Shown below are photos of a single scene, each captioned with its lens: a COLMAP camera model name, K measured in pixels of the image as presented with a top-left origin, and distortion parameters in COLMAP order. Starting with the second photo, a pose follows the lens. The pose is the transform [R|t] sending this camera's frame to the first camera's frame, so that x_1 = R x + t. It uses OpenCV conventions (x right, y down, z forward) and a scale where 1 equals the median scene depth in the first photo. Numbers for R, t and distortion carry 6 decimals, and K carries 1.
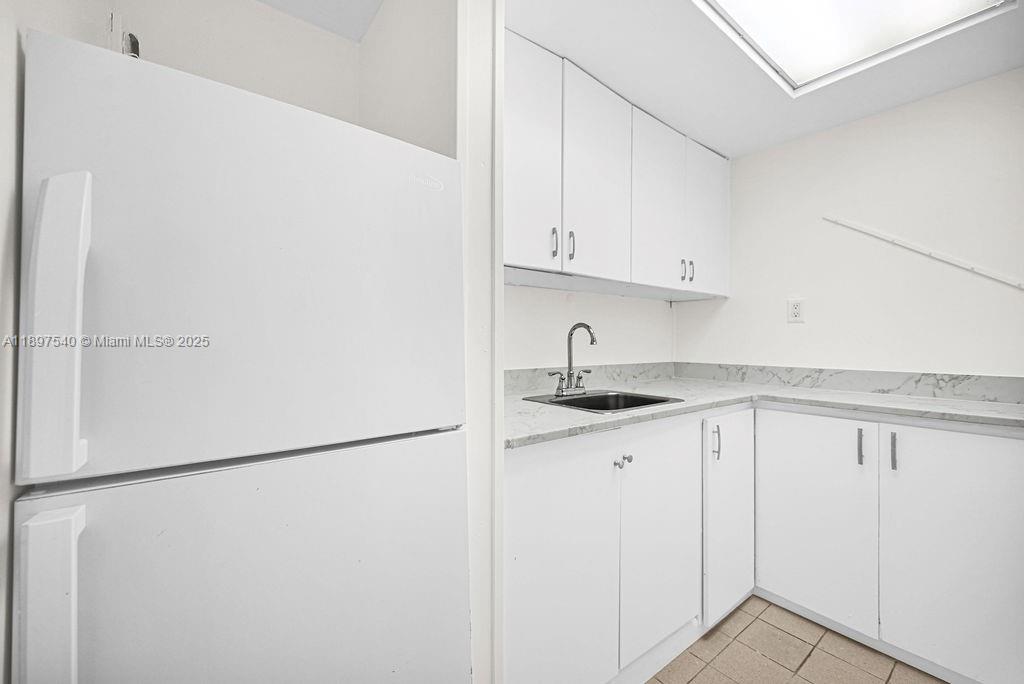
lens RADIAL K [[412.9, 0, 510.9], [0, 412.9, 338.6], [0, 0, 1]] dist [-0.002178, 0.000862]
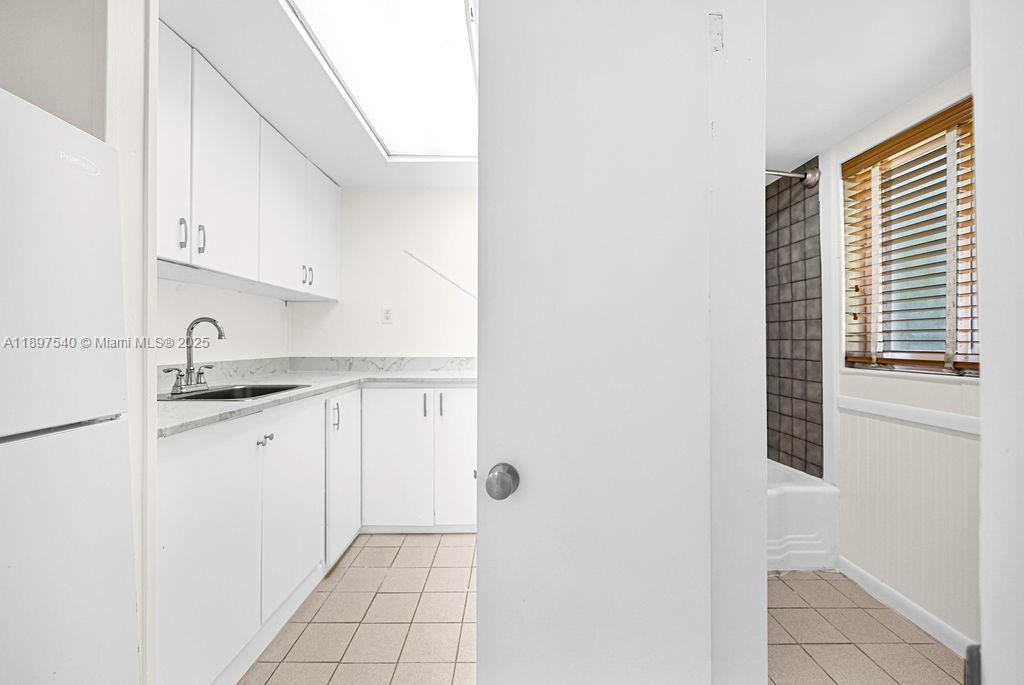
lens RADIAL K [[412.9, 0, 512.9], [0, 412.9, 339.4], [0, 0, 1]] dist [-0.002178, 0.000862]
pose [[0.604194, 0.000720, 0.796837, -0.170497], [-0.002520, 0.999996, 0.001007, 0.012070], [-0.796833, -0.002617, 0.604194, -0.179229]]
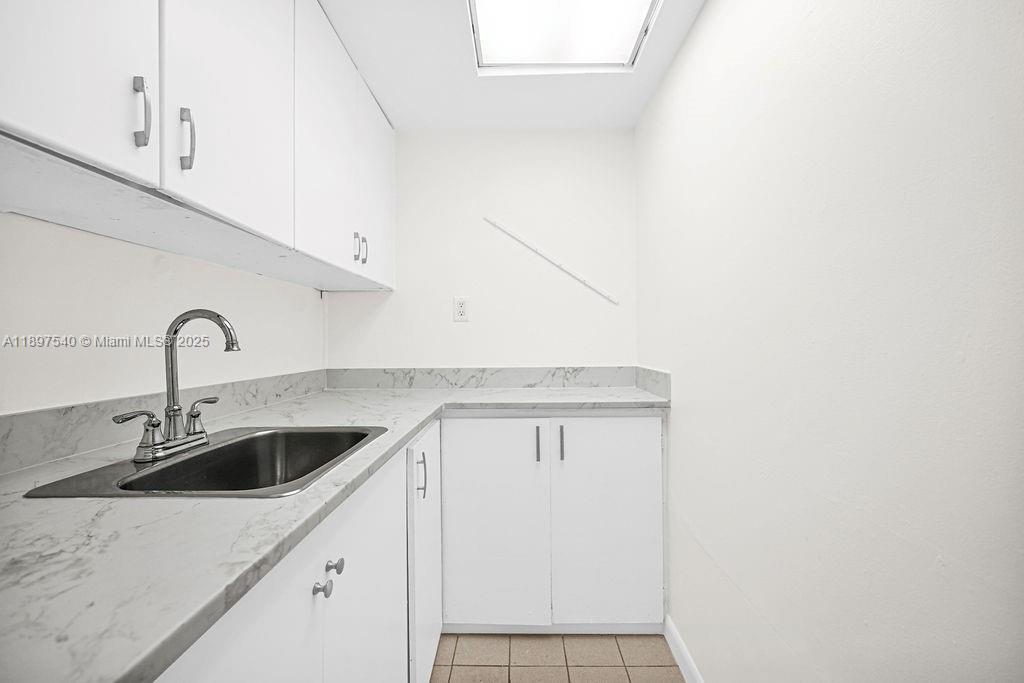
lens RADIAL K [[412.9, 0, 510.6], [0, 412.9, 339.5], [0, 0, 1]] dist [-0.002178, 0.000862]
pose [[0.623748, -0.007693, 0.781588, 0.010015], [0.006361, 0.999968, 0.004766, -0.000618], [-0.781600, 0.001999, 0.623777, 0.381133]]
